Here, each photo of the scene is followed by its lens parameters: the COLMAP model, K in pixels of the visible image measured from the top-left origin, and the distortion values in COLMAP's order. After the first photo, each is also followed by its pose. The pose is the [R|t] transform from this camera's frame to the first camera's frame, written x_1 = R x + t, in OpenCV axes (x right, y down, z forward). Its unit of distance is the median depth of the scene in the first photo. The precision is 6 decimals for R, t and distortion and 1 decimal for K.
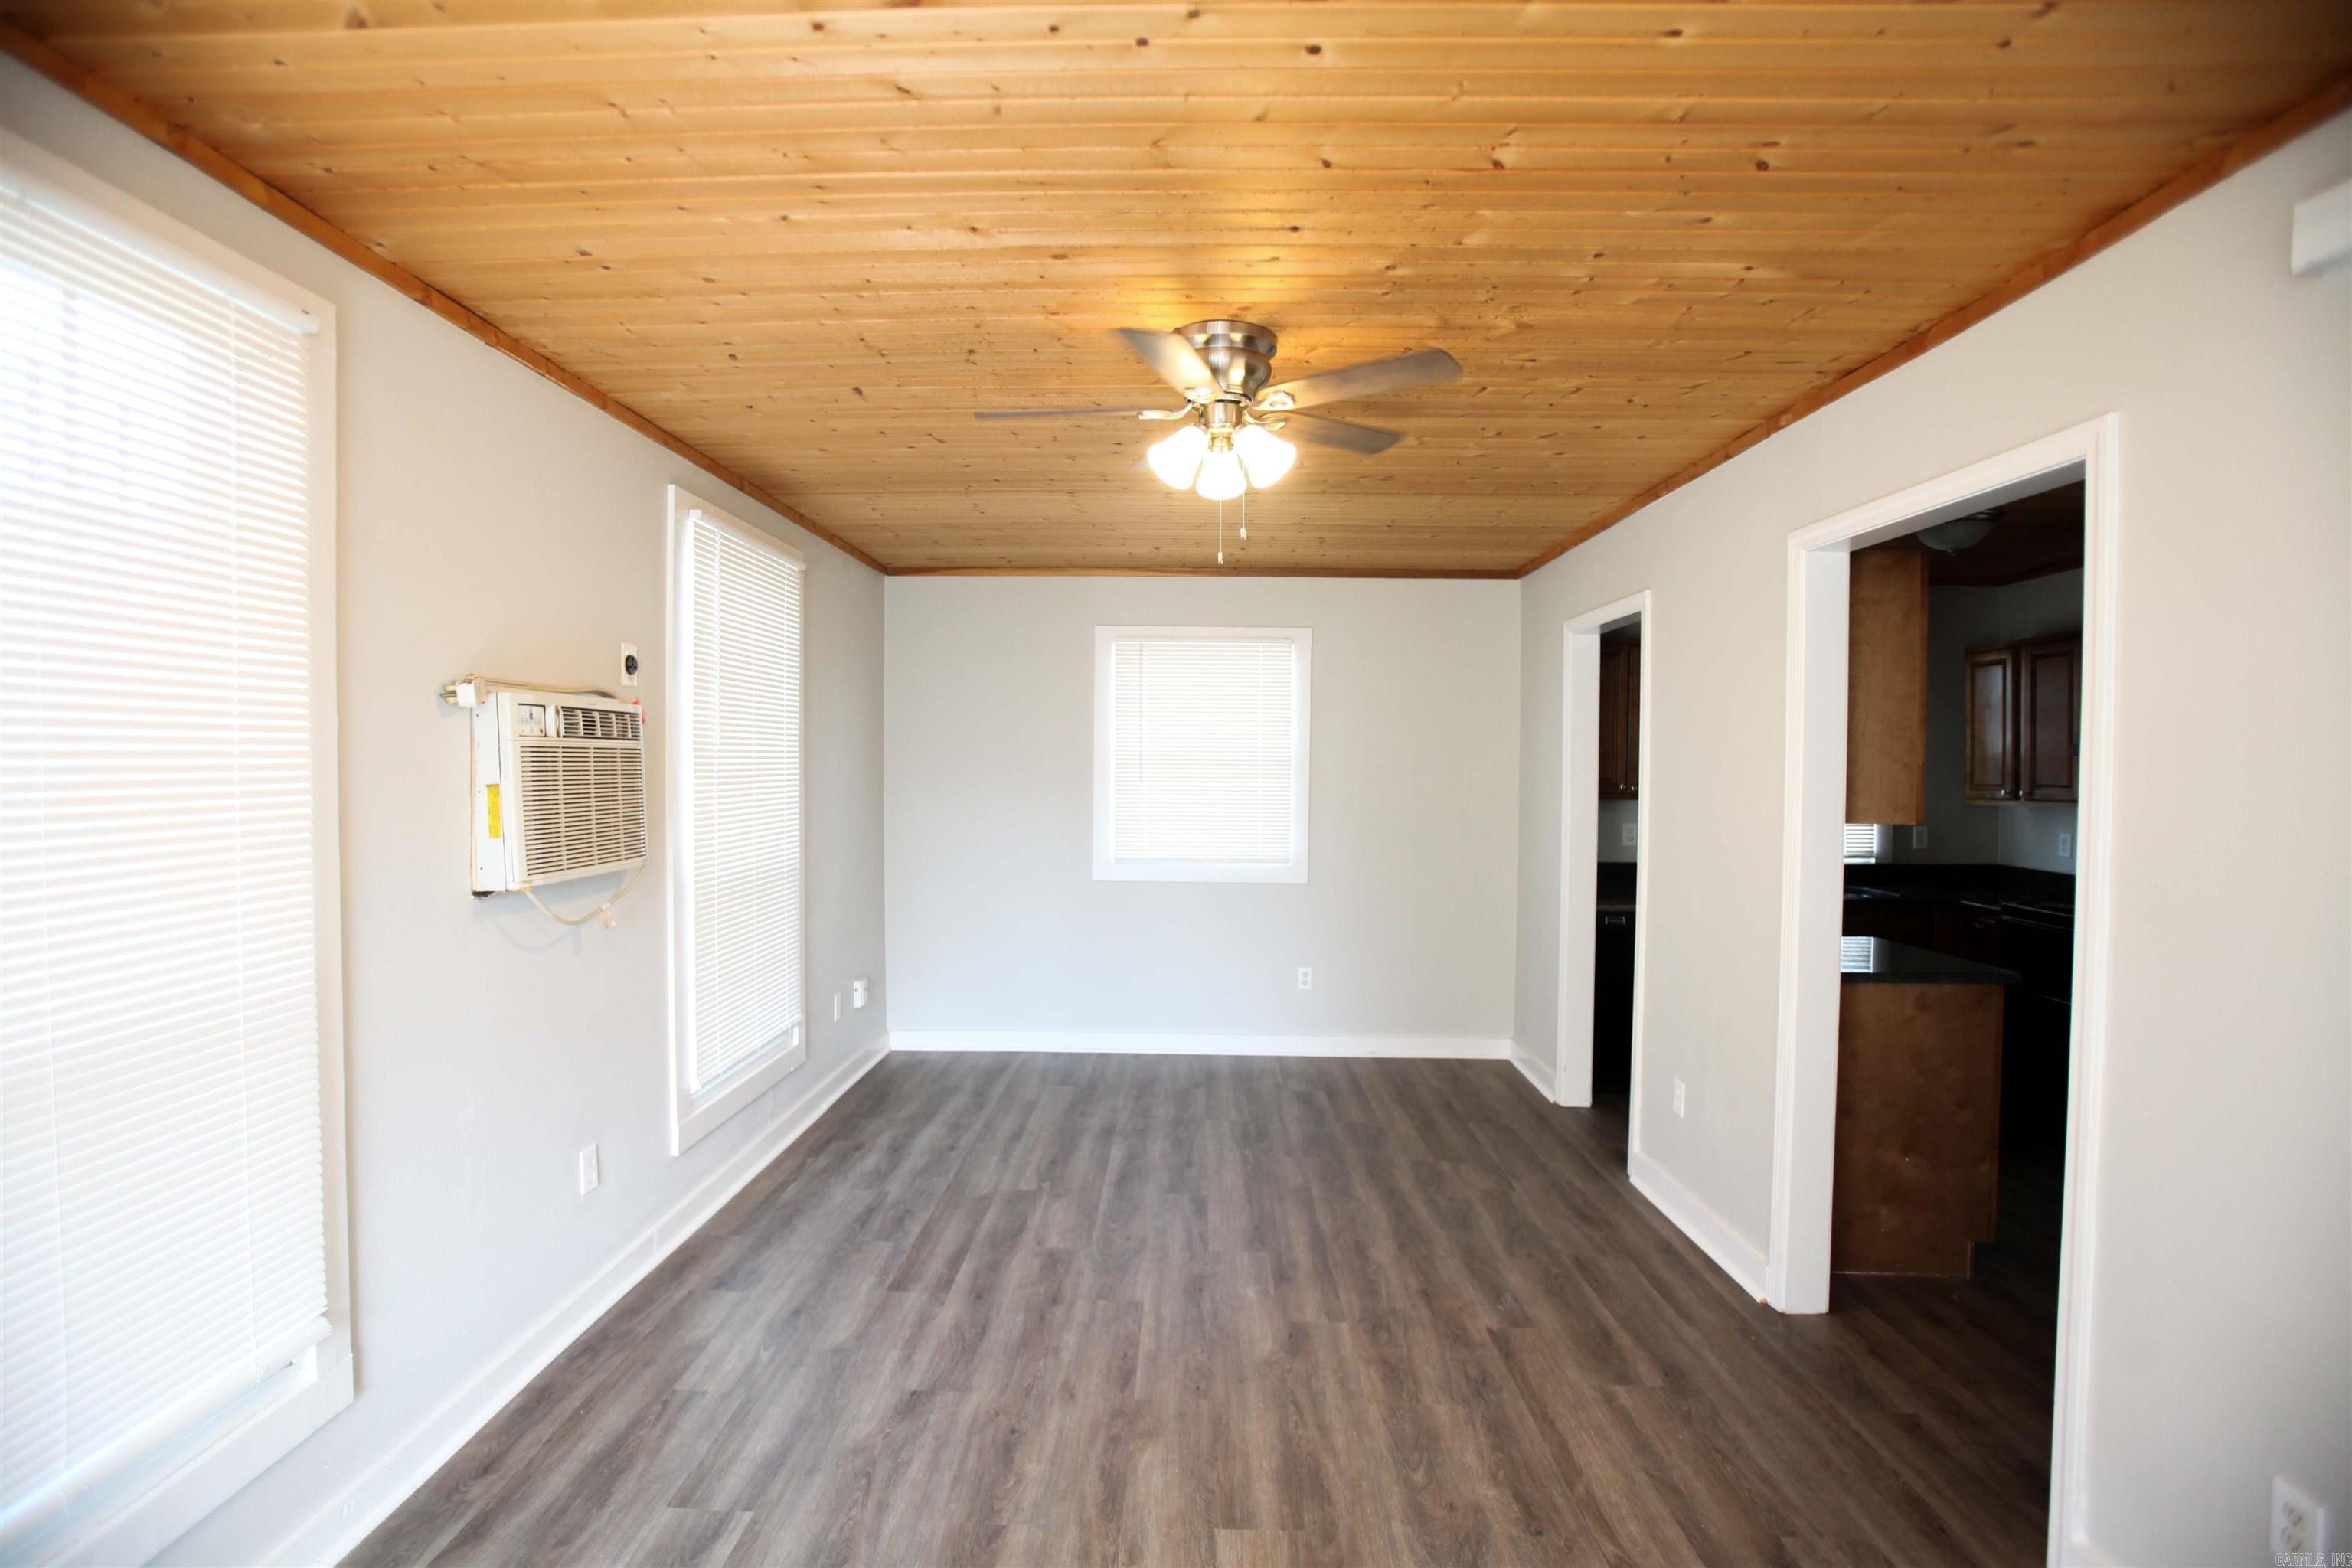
lens RADIAL K [[1119.2, 0, 1176.0], [0, 1119.2, 784.0], [0, 0, 1]] dist [-0.075625, 0.000013]
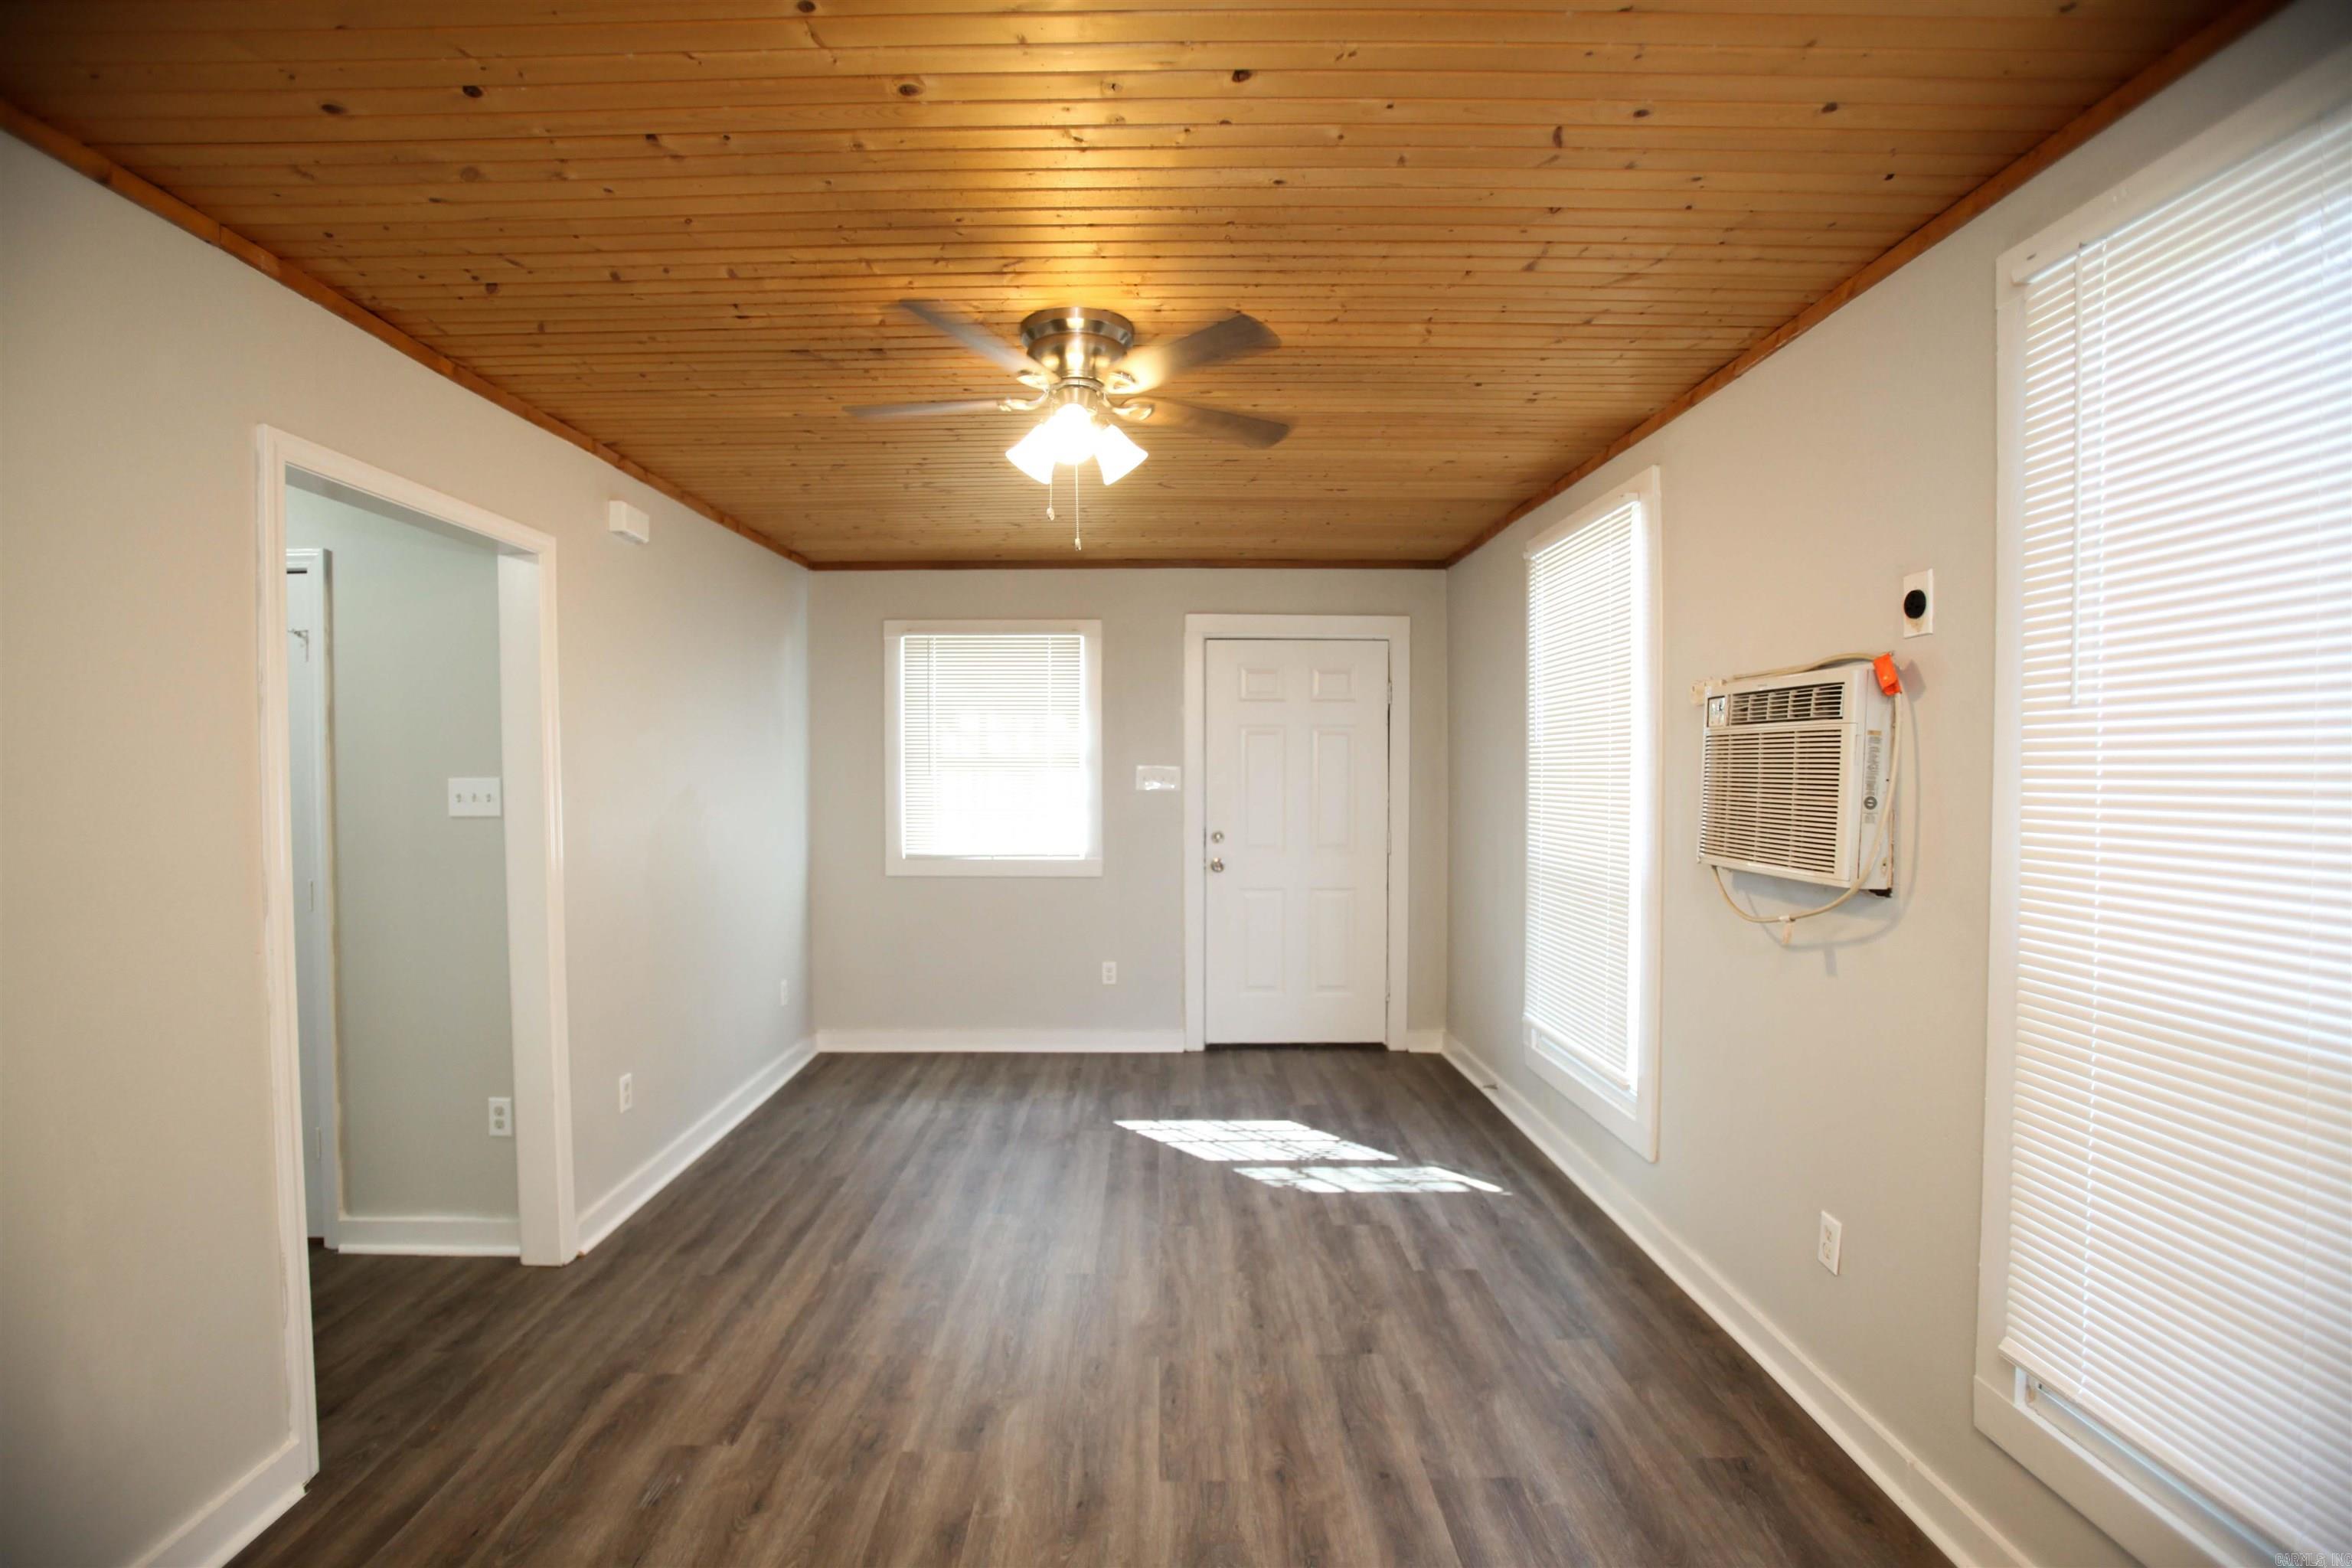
lens RADIAL K [[1119.2, 0, 1176.0], [0, 1119.2, 784.0], [0, 0, 1]] dist [-0.075625, 0.000013]
pose [[-0.999447, -0.001976, -0.033197, -0.016693], [-0.003262, 0.999245, 0.038714, -0.023790], [0.033095, 0.038801, -0.998699, 1.836105]]
